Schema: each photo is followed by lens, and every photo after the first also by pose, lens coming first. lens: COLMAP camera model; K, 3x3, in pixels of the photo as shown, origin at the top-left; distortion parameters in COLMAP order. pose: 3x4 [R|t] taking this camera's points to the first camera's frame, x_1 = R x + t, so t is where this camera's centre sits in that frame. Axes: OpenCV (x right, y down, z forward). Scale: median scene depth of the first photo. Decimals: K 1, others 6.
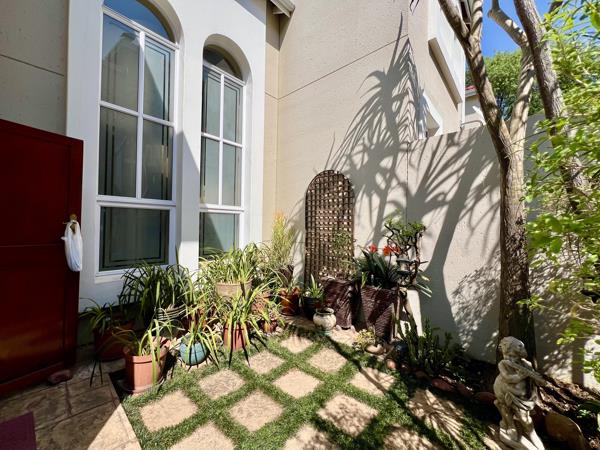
lens RADIAL K [[239.5, 0, 298.0], [0, 239.5, 222.0], [0, 0, 1]] dist [-0.000286, 0.000276]
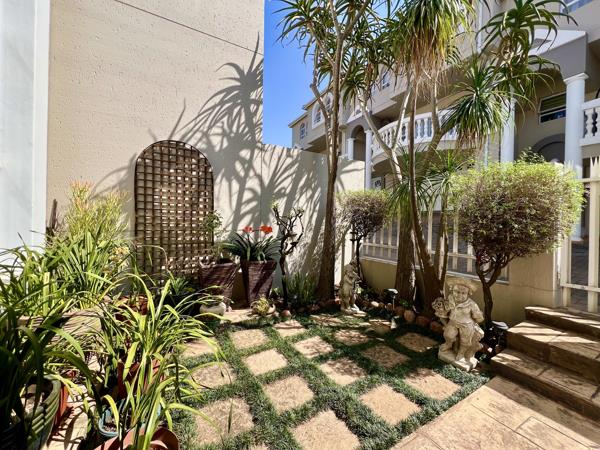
lens RADIAL K [[239.5, 0, 298.0], [0, 239.5, 222.0], [0, 0, 1]] dist [-0.000286, 0.000276]
pose [[0.319605, -0.007440, 0.947522, -0.621616], [-0.019404, 0.999708, 0.014394, 0.052440], [-0.947352, -0.022986, 0.319367, 0.392167]]
